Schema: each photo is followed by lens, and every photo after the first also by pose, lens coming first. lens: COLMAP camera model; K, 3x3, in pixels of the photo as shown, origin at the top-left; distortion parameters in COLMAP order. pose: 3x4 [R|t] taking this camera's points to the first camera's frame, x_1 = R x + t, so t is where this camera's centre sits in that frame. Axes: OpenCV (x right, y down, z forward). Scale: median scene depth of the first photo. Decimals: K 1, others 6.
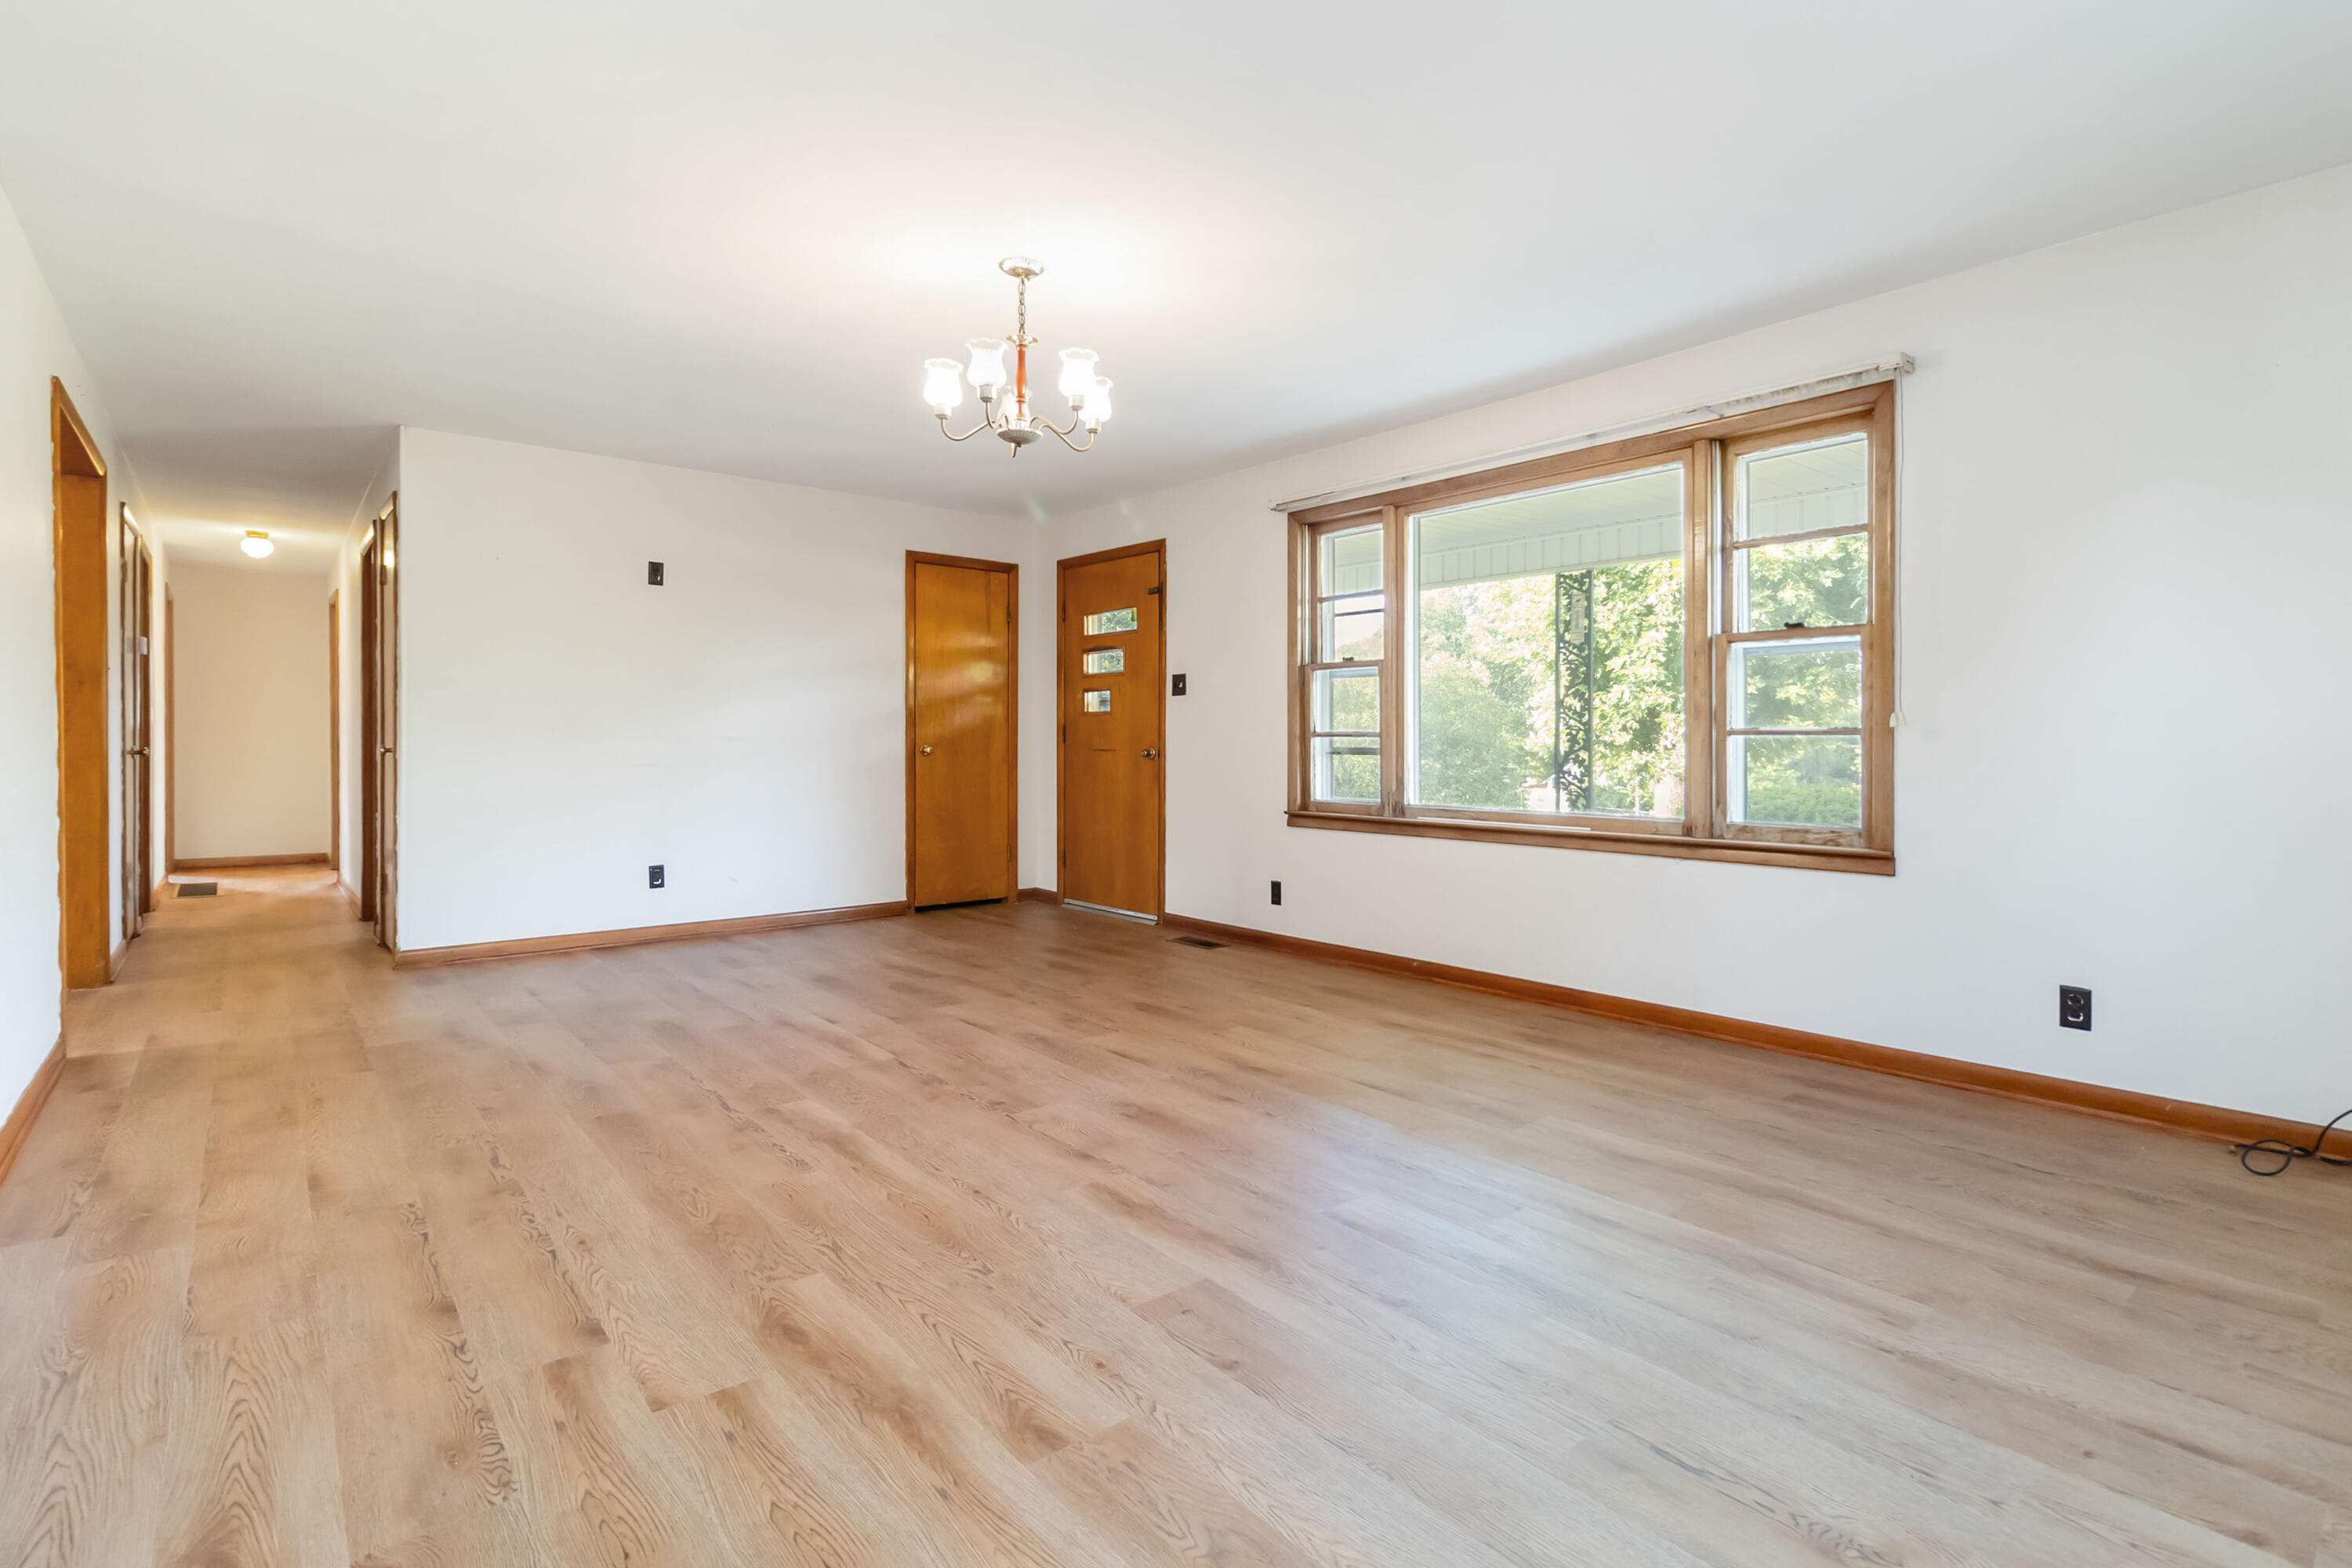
lens RADIAL K [[1139.0, 0, 1179.3], [0, 1139.0, 740.6], [0, 0, 1]] dist [-0.001431, 0.000107]
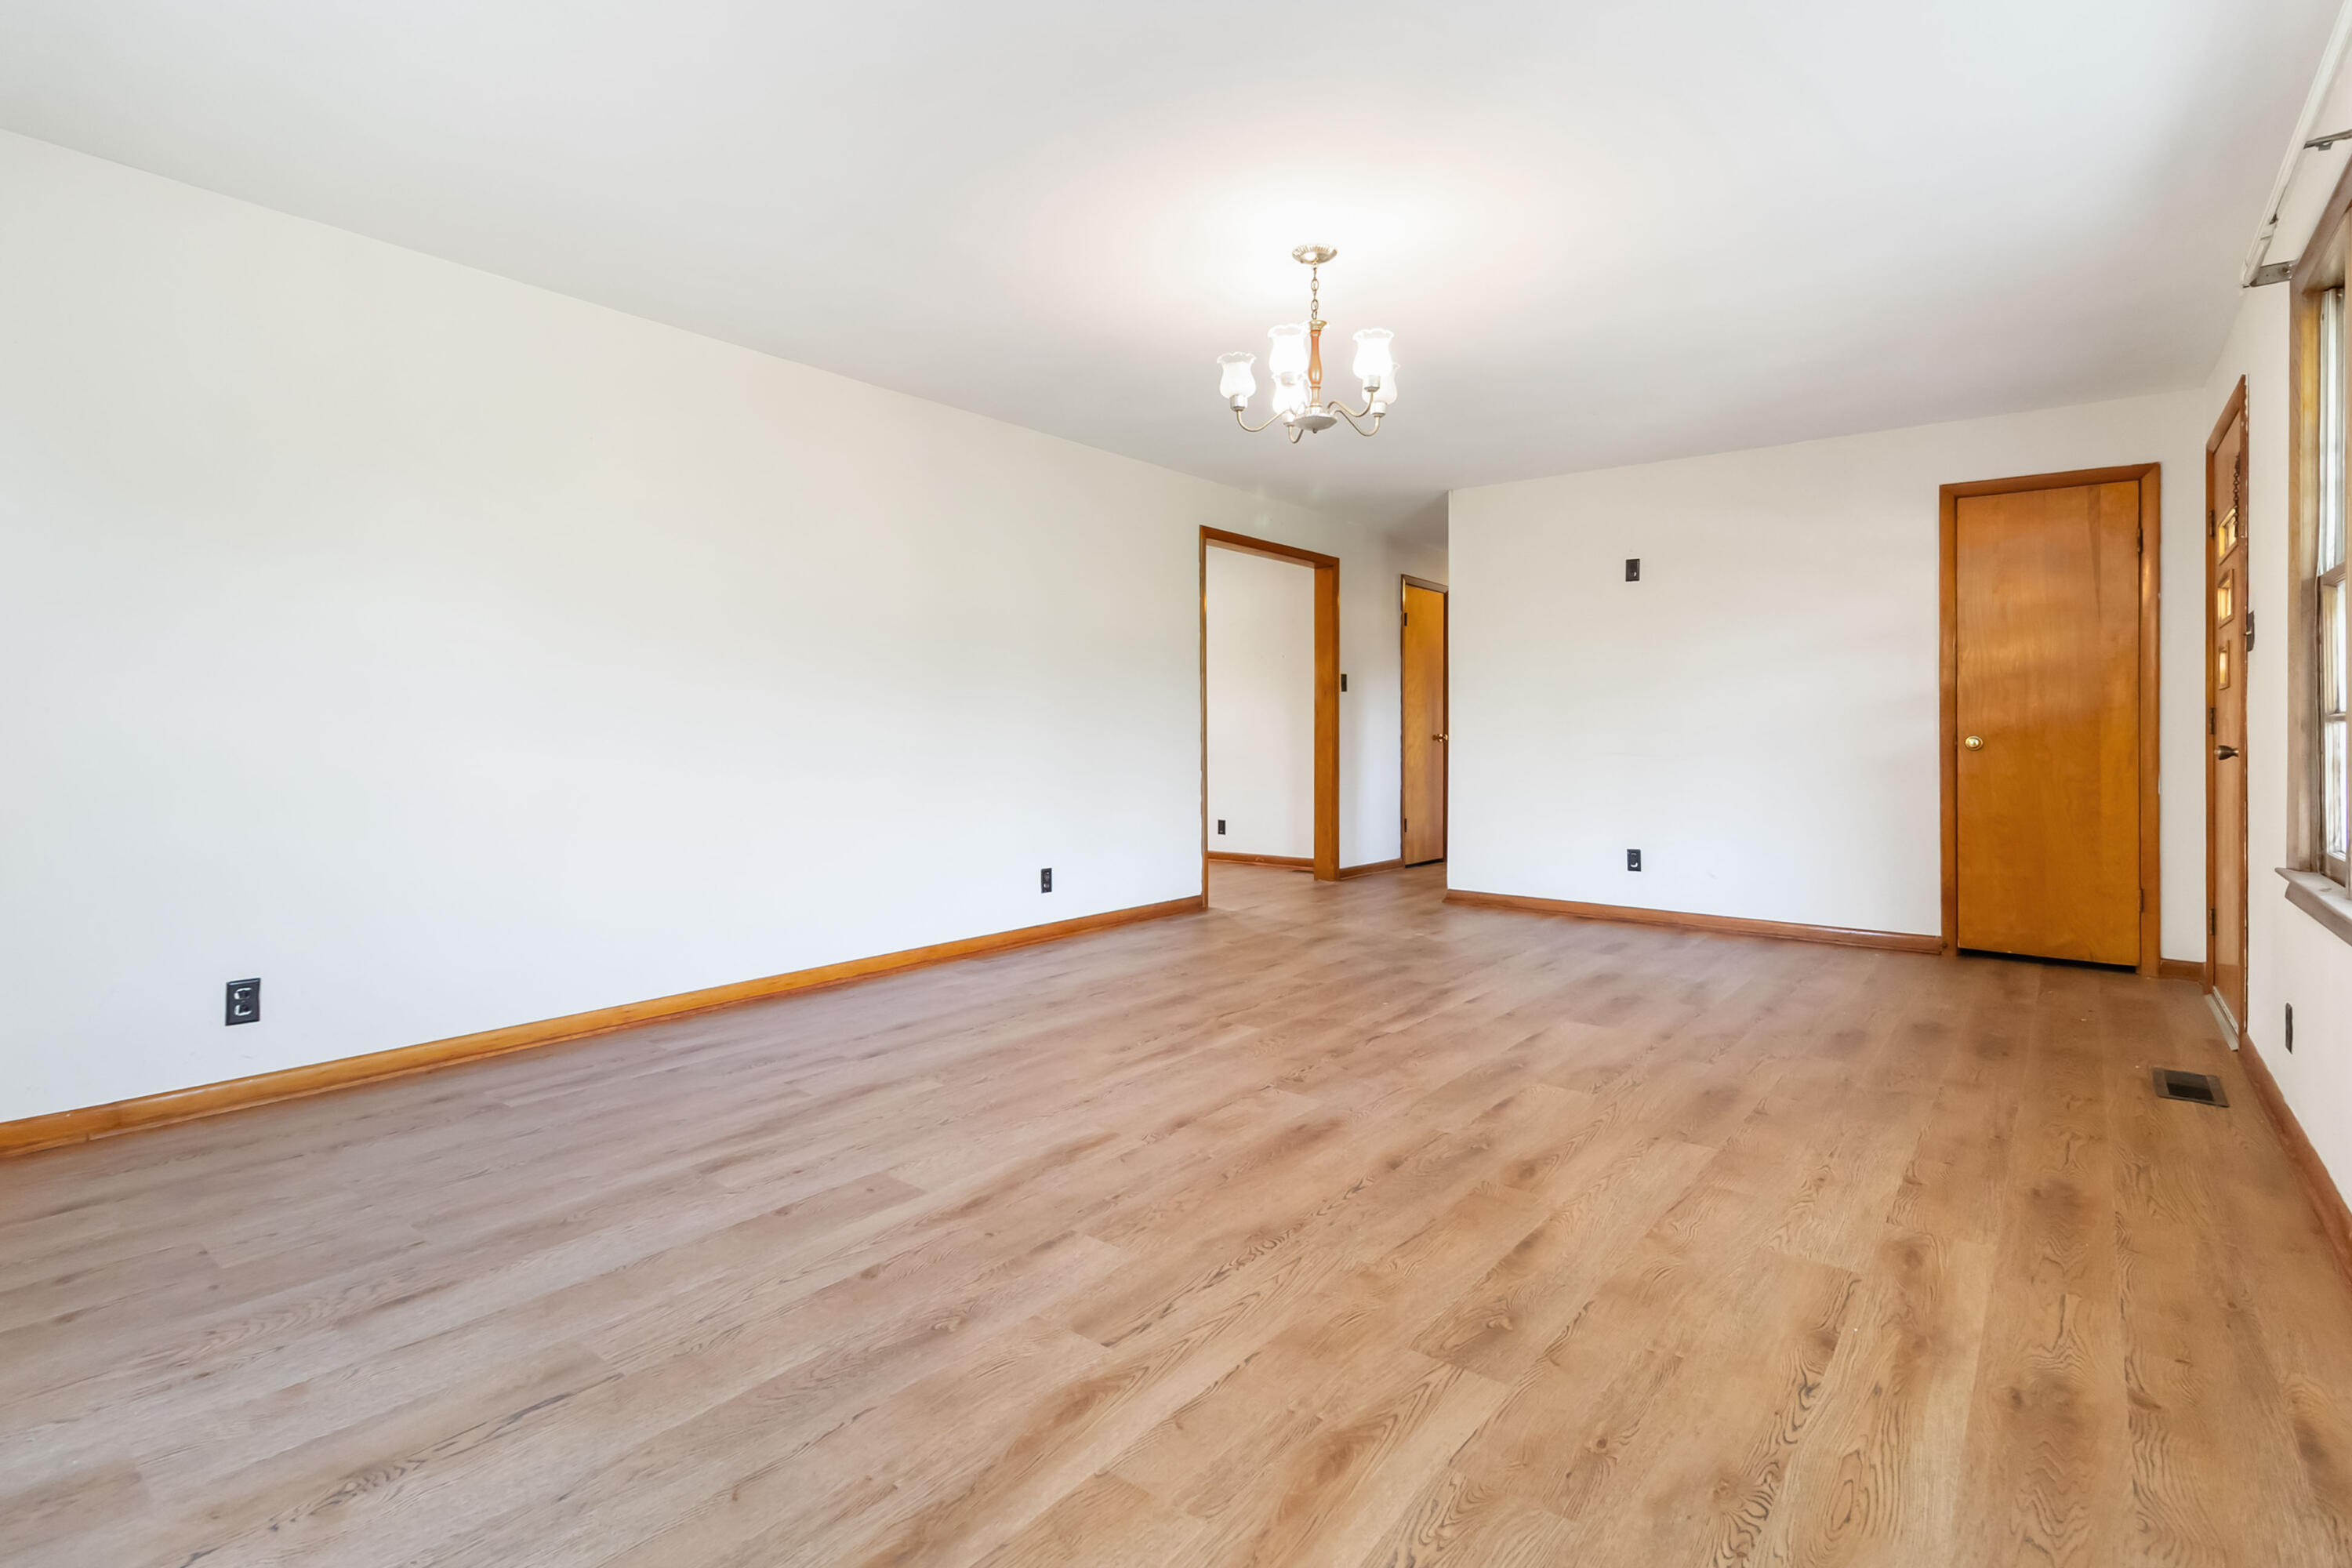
lens RADIAL K [[1092.6, 0, 1177.7], [0, 1092.6, 724.9], [0, 0, 1]] dist [-0.000875, -0.000339]
pose [[0.205738, -0.003442, -0.978601, 0.422569], [-0.004899, 0.999978, -0.004547, 0.002090], [0.978595, 0.005729, 0.205717, 0.373193]]
